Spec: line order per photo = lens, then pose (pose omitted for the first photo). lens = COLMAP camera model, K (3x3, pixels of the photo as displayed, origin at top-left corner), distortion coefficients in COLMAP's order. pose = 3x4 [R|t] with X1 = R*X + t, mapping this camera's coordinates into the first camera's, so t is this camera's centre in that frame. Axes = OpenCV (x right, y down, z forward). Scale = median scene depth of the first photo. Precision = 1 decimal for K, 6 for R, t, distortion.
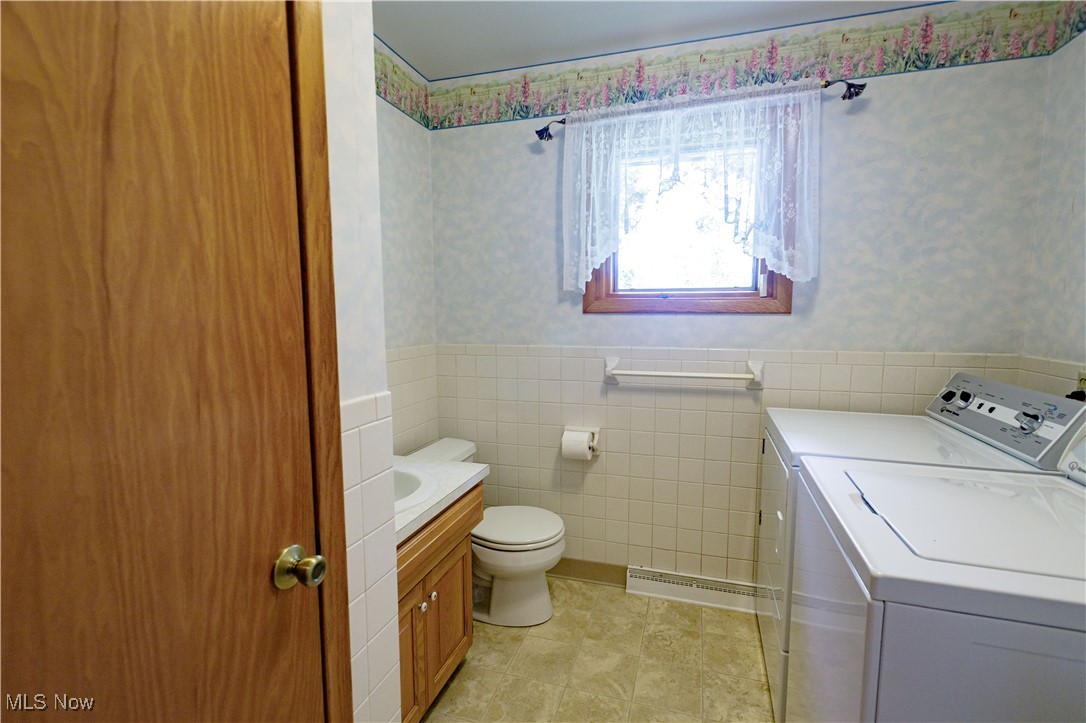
lens RADIAL K [[499.7, 0, 543.0], [0, 499.7, 361.5], [0, 0, 1]] dist [0.003472, -0.000142]
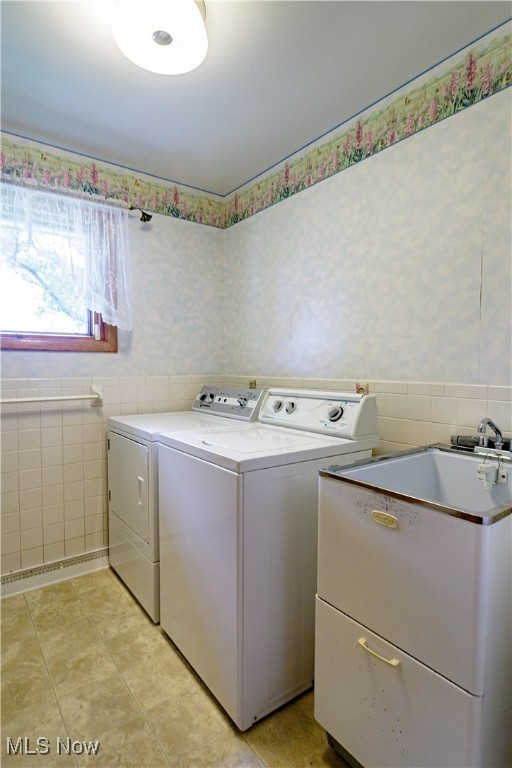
lens RADIAL K [[404.7, 0, 256.0], [0, 404.7, 384.0], [0, 0, 1]] dist [0.000419, 0.001526]
pose [[0.585500, -0.036019, 0.809872, -0.252192], [0.081686, 0.996549, -0.014734, 0.051778], [-0.806547, 0.074781, 0.586422, -0.028985]]
